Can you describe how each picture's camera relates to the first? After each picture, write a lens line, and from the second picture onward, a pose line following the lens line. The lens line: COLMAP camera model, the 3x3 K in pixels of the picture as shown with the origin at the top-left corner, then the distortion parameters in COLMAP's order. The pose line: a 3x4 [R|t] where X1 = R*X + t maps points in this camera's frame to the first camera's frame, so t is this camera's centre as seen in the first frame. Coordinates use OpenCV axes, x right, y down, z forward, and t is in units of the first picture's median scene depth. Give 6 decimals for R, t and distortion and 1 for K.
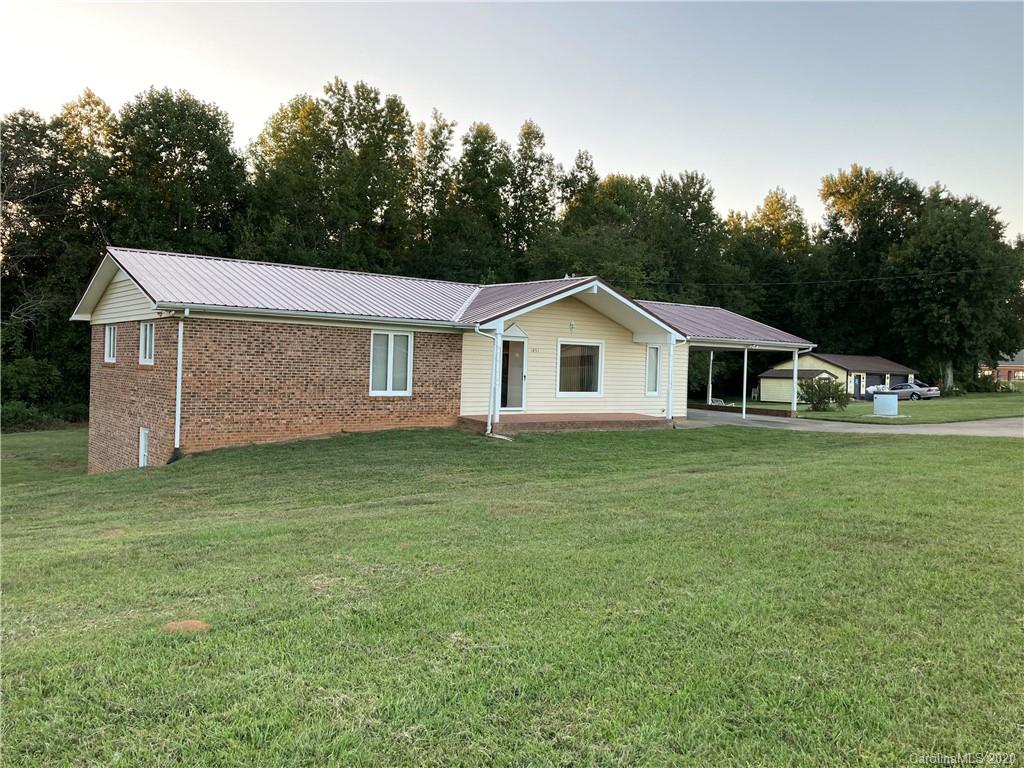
lens RADIAL K [[838.4, 0, 501.5], [0, 838.4, 383.3], [0, 0, 1]] dist [0.017596, -0.015189]
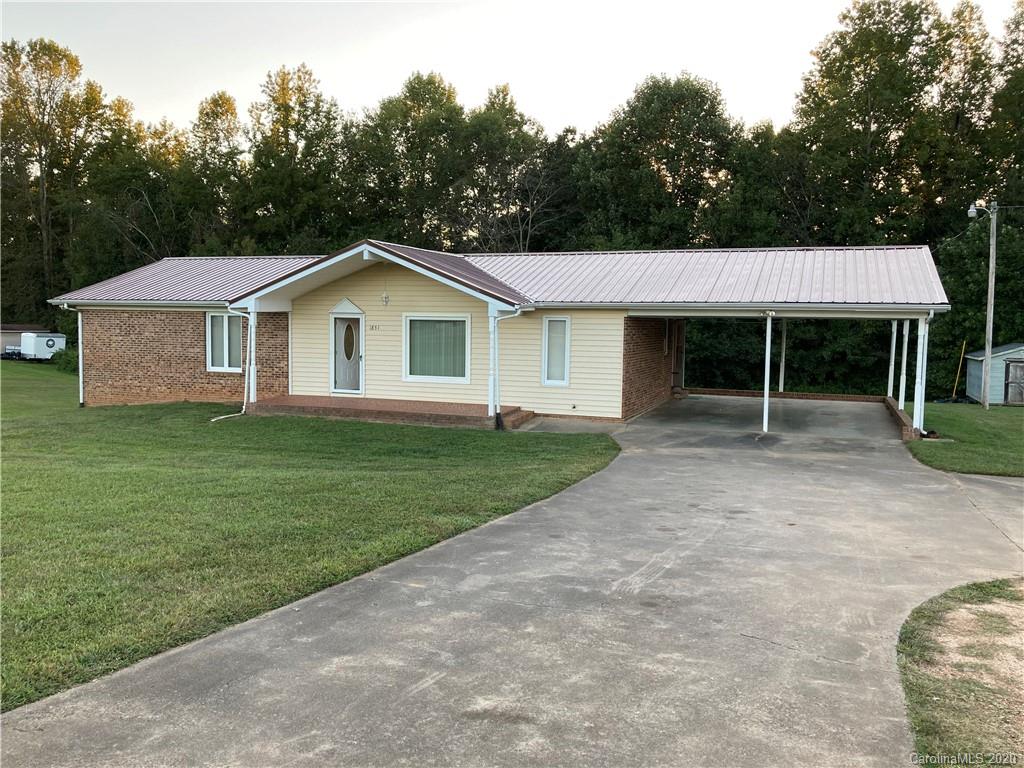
lens RADIAL K [[838.4, 0, 513.1], [0, 838.4, 385.1], [0, 0, 1]] dist [0.017596, -0.015189]
pose [[0.526110, 0.047067, -0.849113, 0.371649], [-0.015667, 0.998834, 0.045659, -0.008848], [0.850272, -0.010719, 0.526234, 0.275285]]
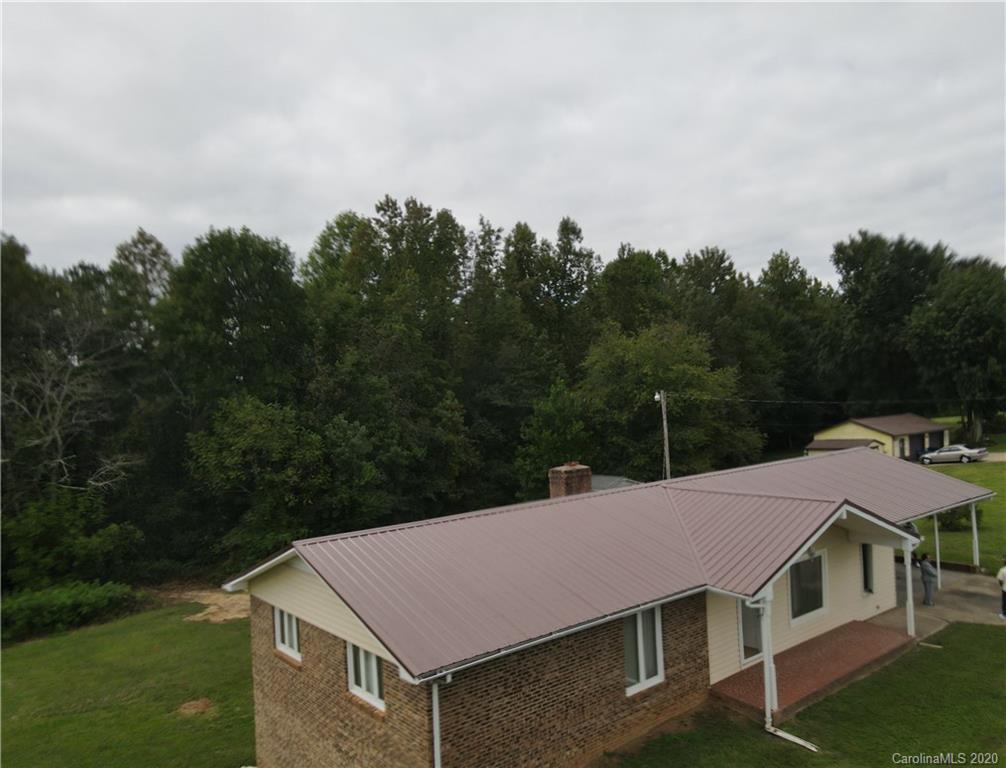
lens RADIAL K [[761.6, 0, 508.2], [0, 761.6, 380.4], [0, 0, 1]] dist [0.000038, 0.028260]
pose [[0.996529, -0.074459, 0.037220, -0.100660], [0.075749, 0.996528, -0.034541, -0.100143], [-0.034519, 0.037240, 0.998710, 0.092585]]
